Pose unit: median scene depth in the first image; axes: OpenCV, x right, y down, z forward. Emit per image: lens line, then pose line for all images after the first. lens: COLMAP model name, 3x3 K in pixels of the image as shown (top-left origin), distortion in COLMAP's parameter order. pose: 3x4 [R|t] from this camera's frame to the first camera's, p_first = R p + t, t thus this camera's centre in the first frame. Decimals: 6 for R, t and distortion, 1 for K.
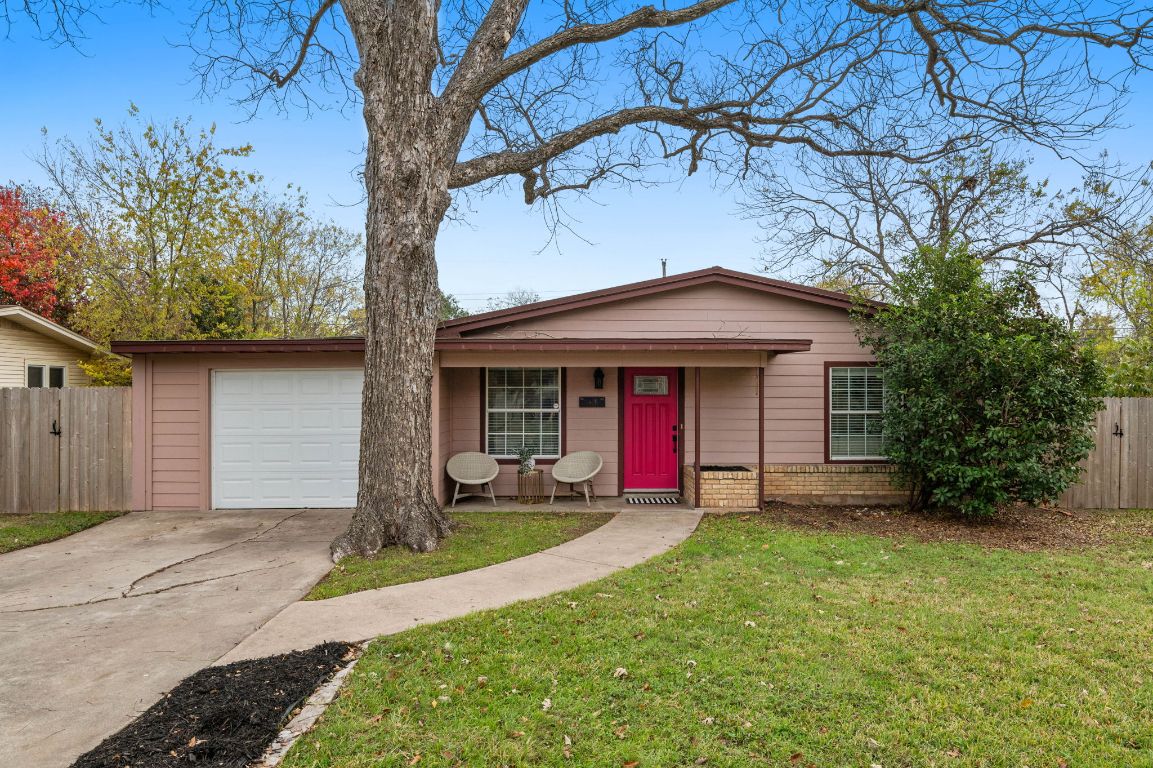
lens RADIAL K [[536.7, 0, 569.2], [0, 536.7, 389.5], [0, 0, 1]] dist [-0.003741, -0.001004]
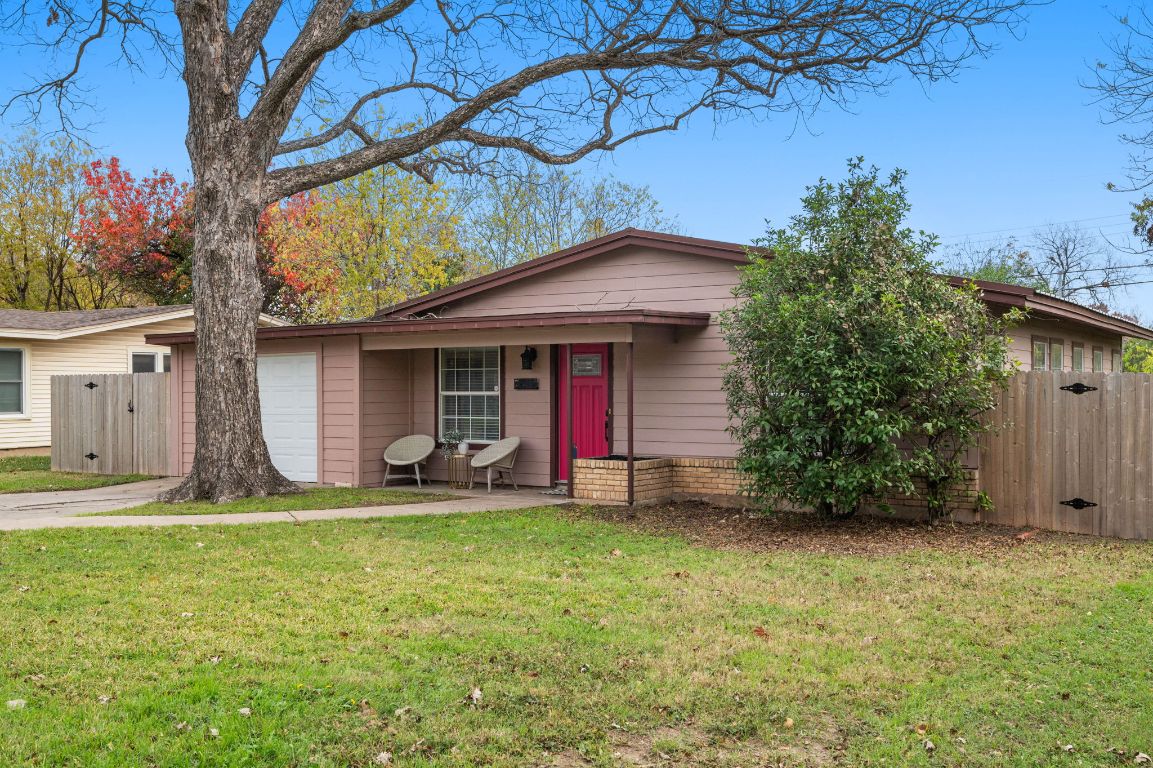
lens RADIAL K [[682.2, 0, 576.1], [0, 682.2, 377.2], [0, 0, 1]] dist [-0.018810, 0.029295]
pose [[0.924016, -0.007029, -0.382289, 0.588430], [0.007241, 0.999973, -0.000884, 0.013595], [0.382285, -0.001952, 0.924042, -0.054293]]
